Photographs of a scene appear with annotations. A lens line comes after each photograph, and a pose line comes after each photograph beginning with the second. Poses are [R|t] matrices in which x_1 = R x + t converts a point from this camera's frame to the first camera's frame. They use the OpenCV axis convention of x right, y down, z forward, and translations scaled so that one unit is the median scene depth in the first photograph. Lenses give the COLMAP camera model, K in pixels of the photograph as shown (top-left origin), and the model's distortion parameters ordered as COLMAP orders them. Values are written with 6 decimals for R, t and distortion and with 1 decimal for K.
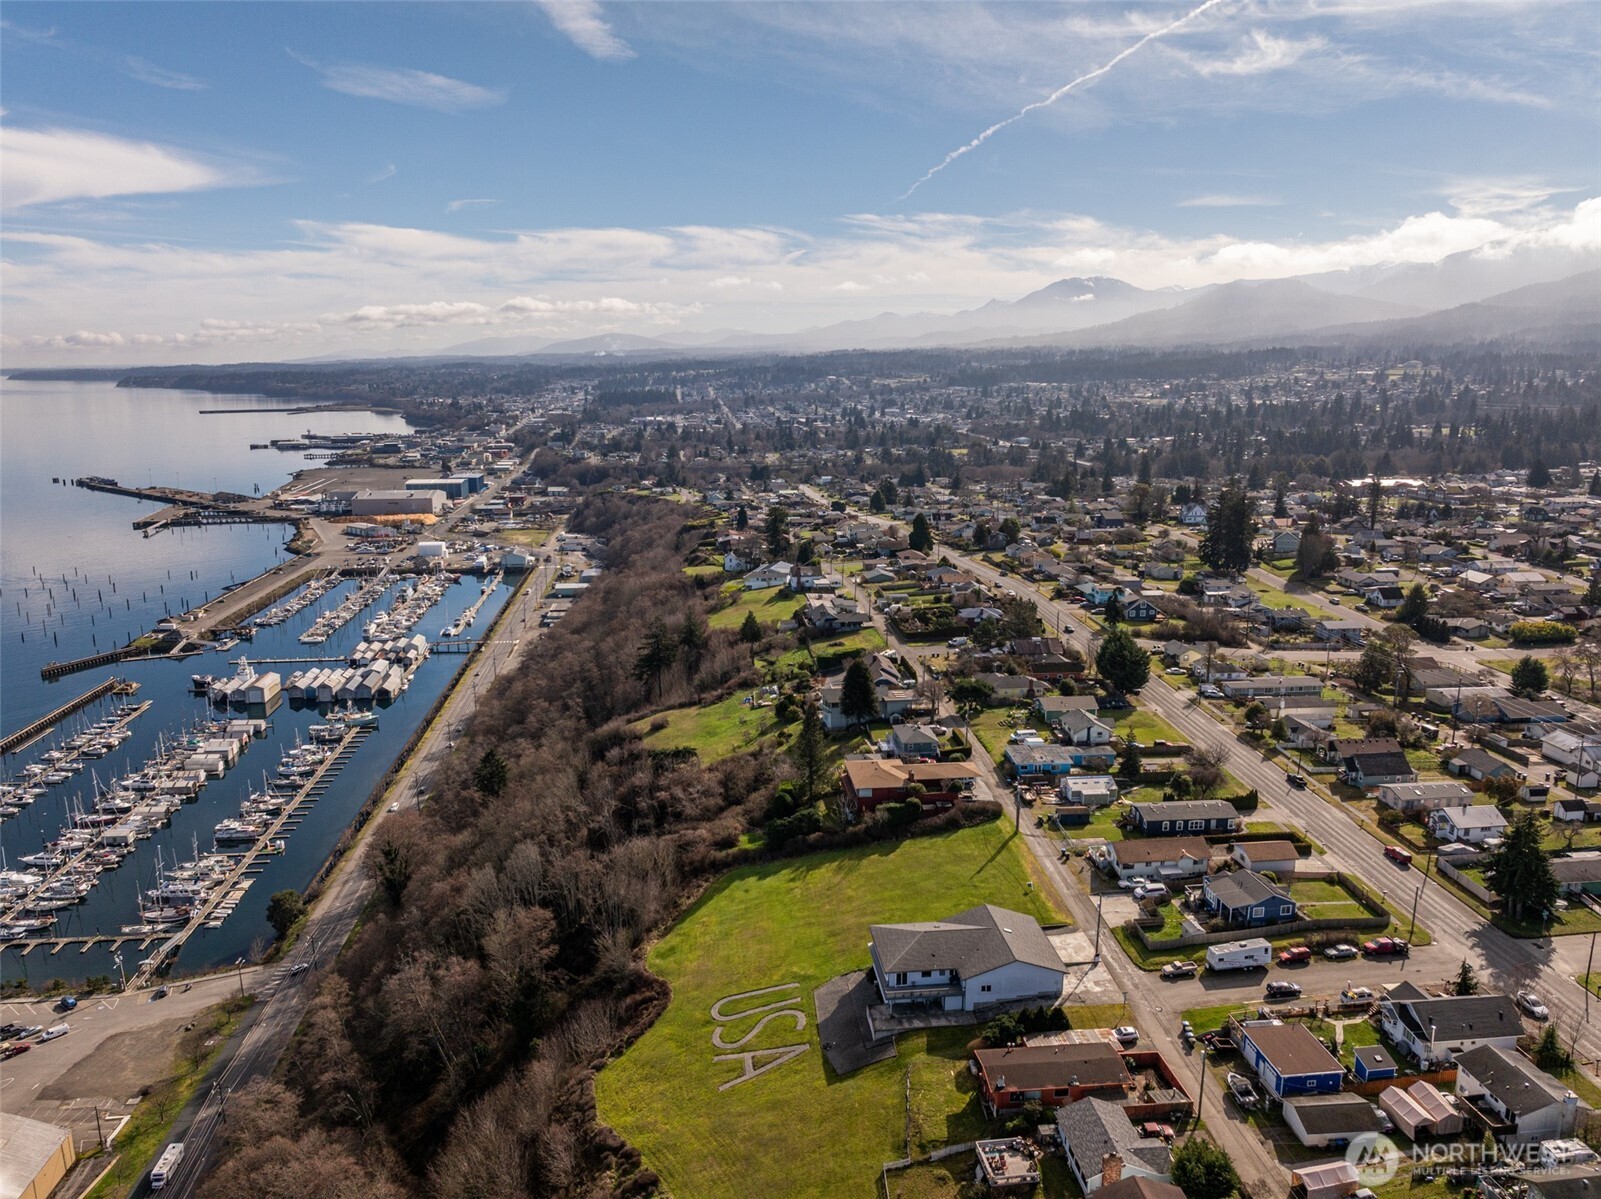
lens RADIAL K [[1168.9, 0, 802.5], [0, 1168.9, 580.0], [0, 0, 1]] dist [-0.025752, 0.015565]
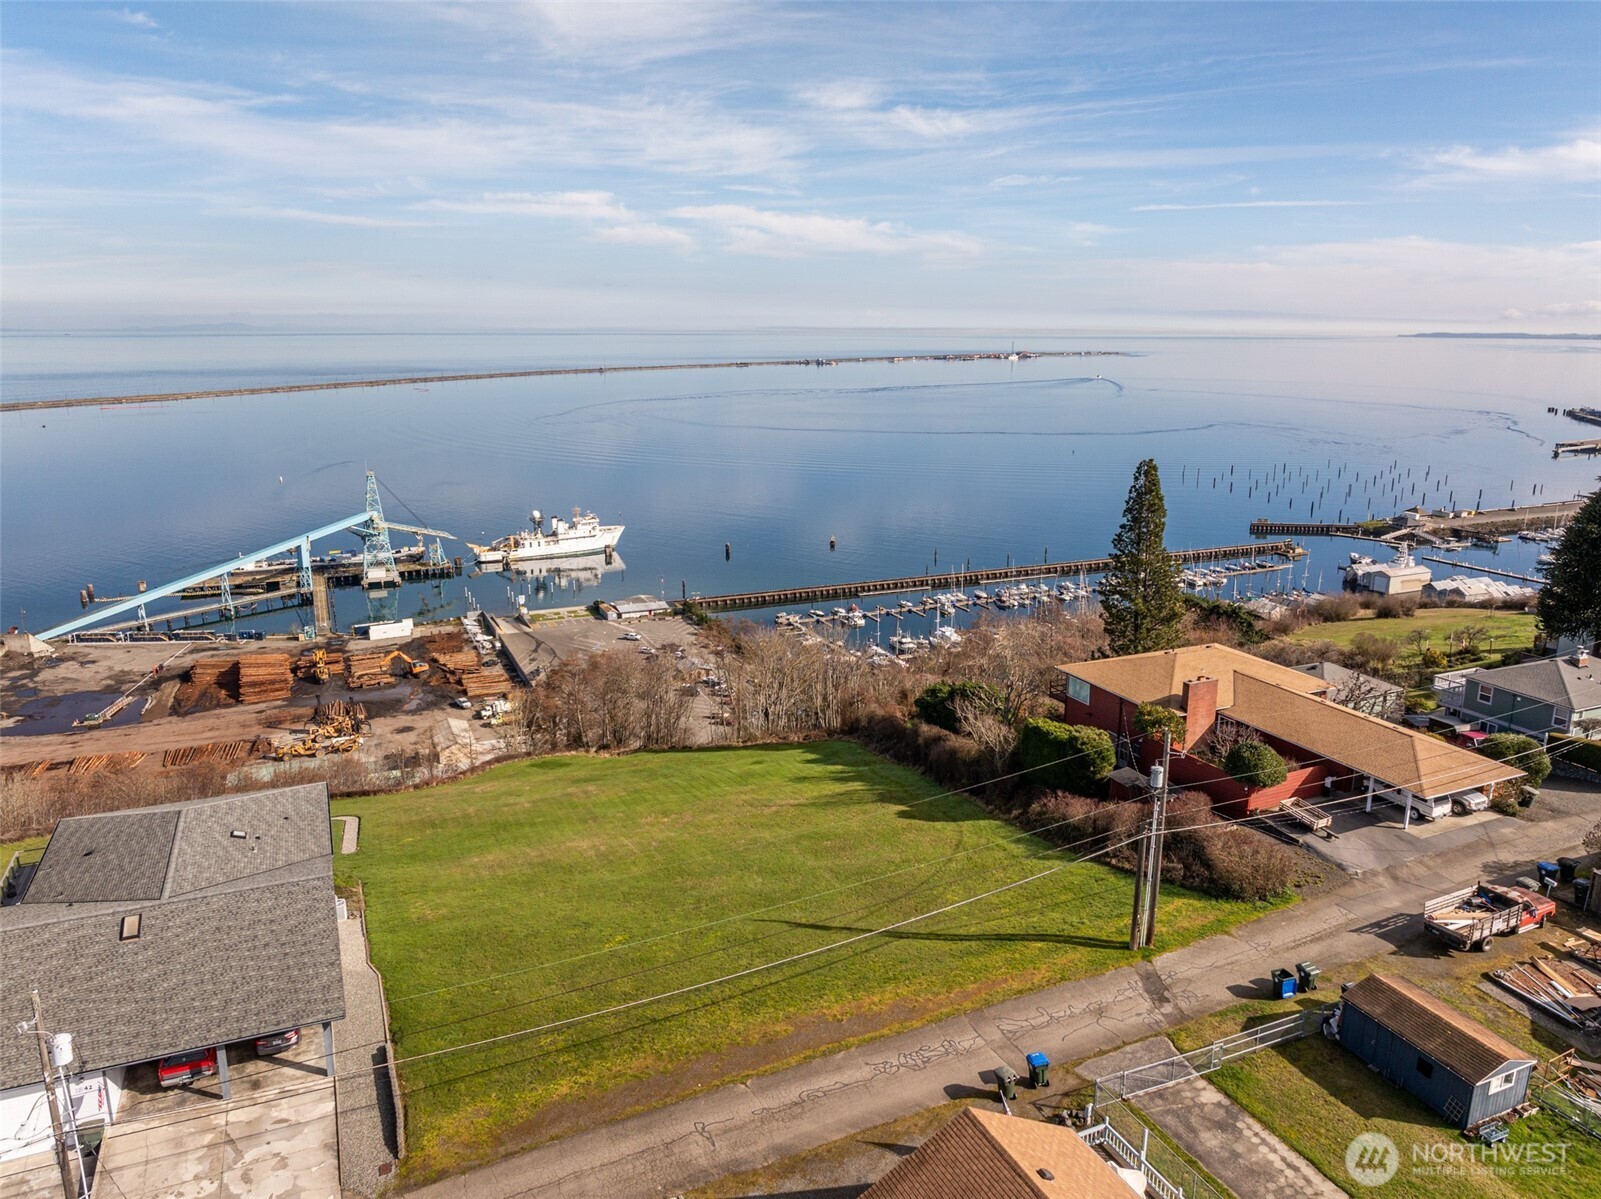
lens RADIAL K [[1126.3, 0, 800.5], [0, 1126.3, 599.5], [0, 0, 1]] dist [-0.024038, 0.010107]
pose [[0.295533, 0.222013, -0.929177, 0.133130], [-0.182661, 0.967810, 0.173147, 0.041522], [0.937708, 0.118554, 0.326572, 0.303935]]
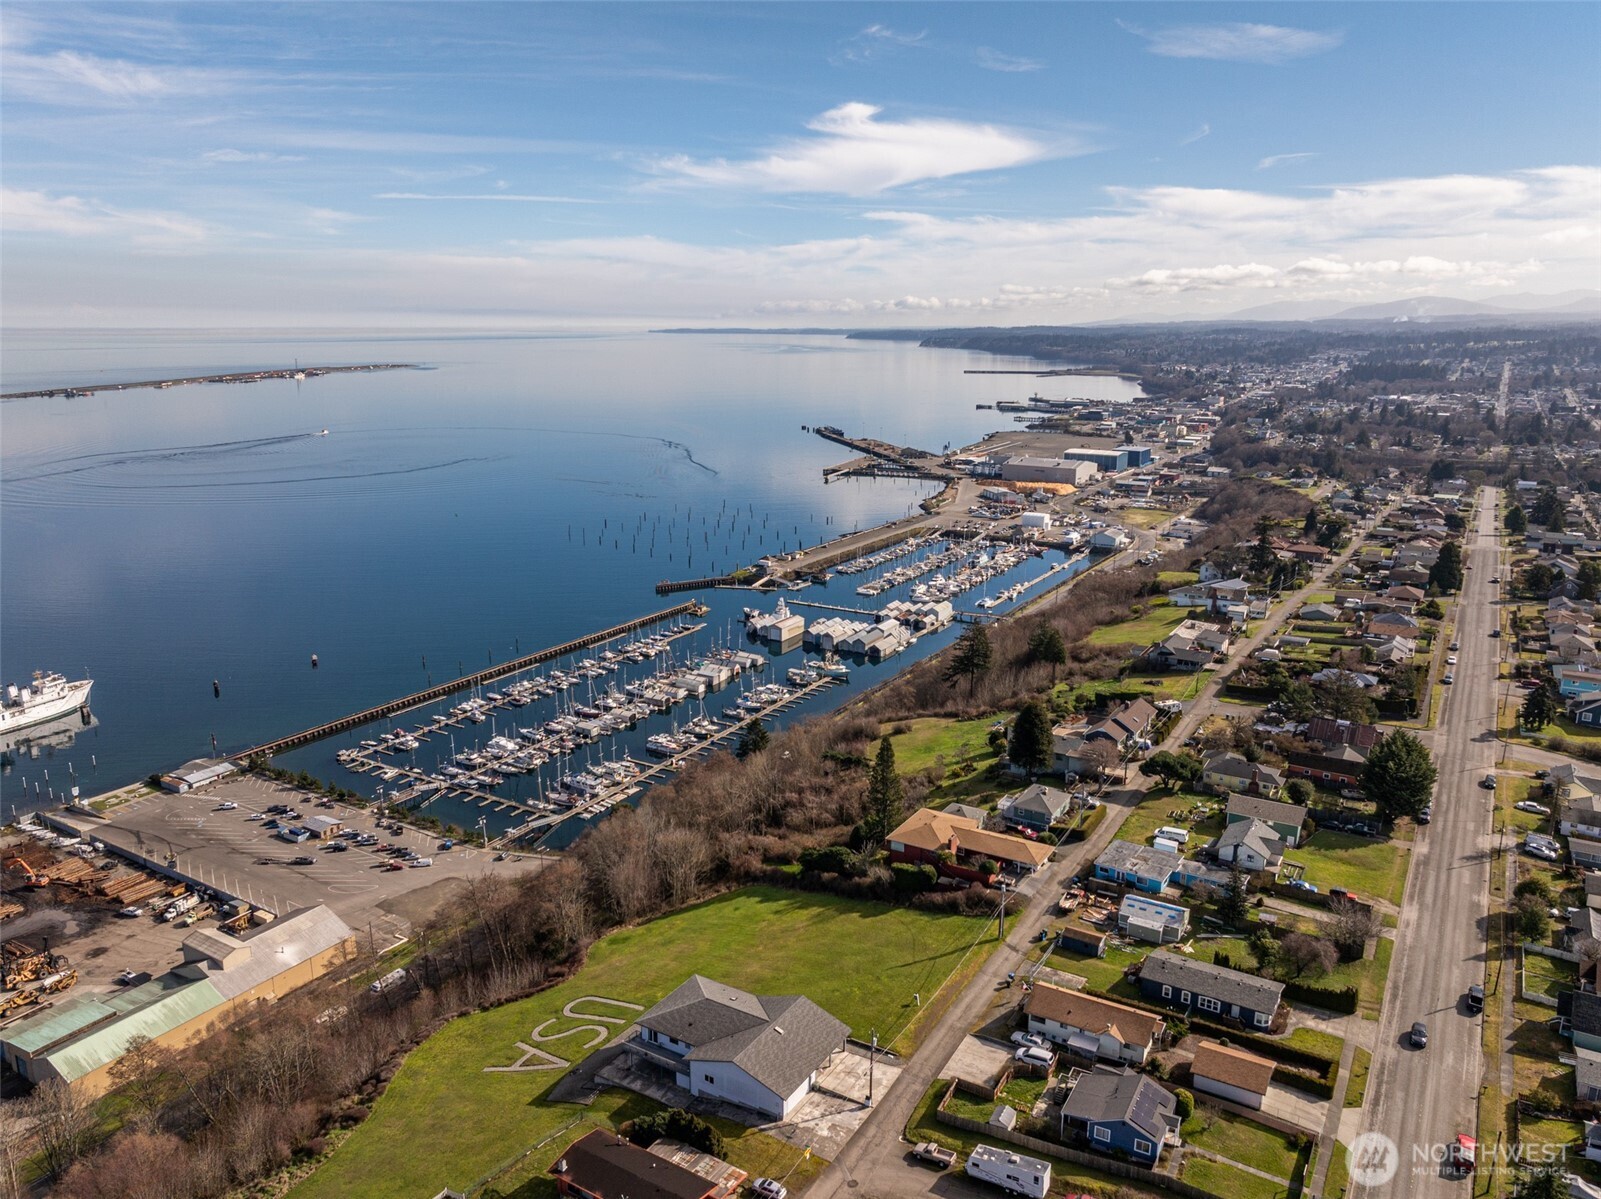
lens RADIAL K [[1178.6, 0, 798.0], [0, 1178.6, 575.3], [0, 0, 1]] dist [-0.023754, 0.006974]
pose [[0.791140, 0.131927, -0.597238, 0.193898], [-0.116887, 0.991075, 0.064087, -0.028671], [0.600363, 0.019107, 0.799499, 0.083686]]
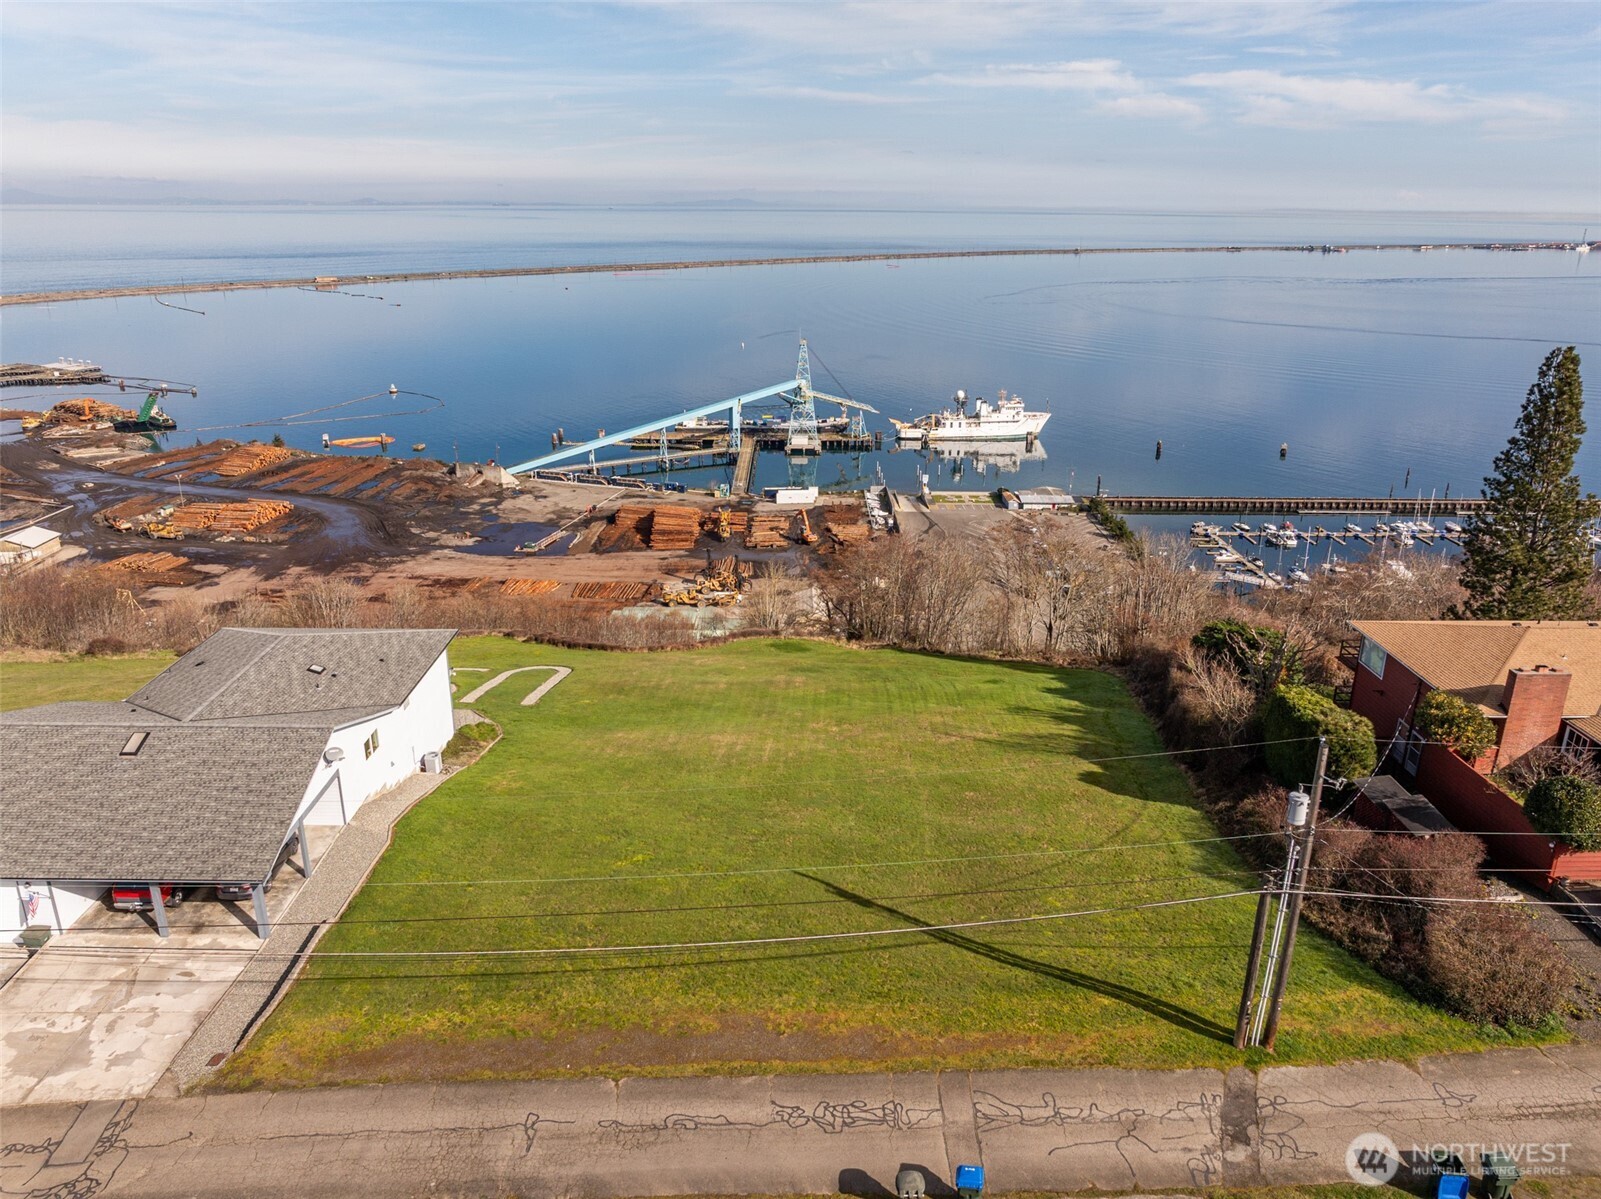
lens RADIAL K [[1126.3, 0, 800.5], [0, 1126.3, 599.5], [0, 0, 1]] dist [-0.024038, 0.010107]
pose [[-0.111254, 0.325705, -0.938903, 0.116082], [-0.196252, 0.918962, 0.342043, 0.040943], [0.974222, 0.222315, -0.038318, 0.334329]]
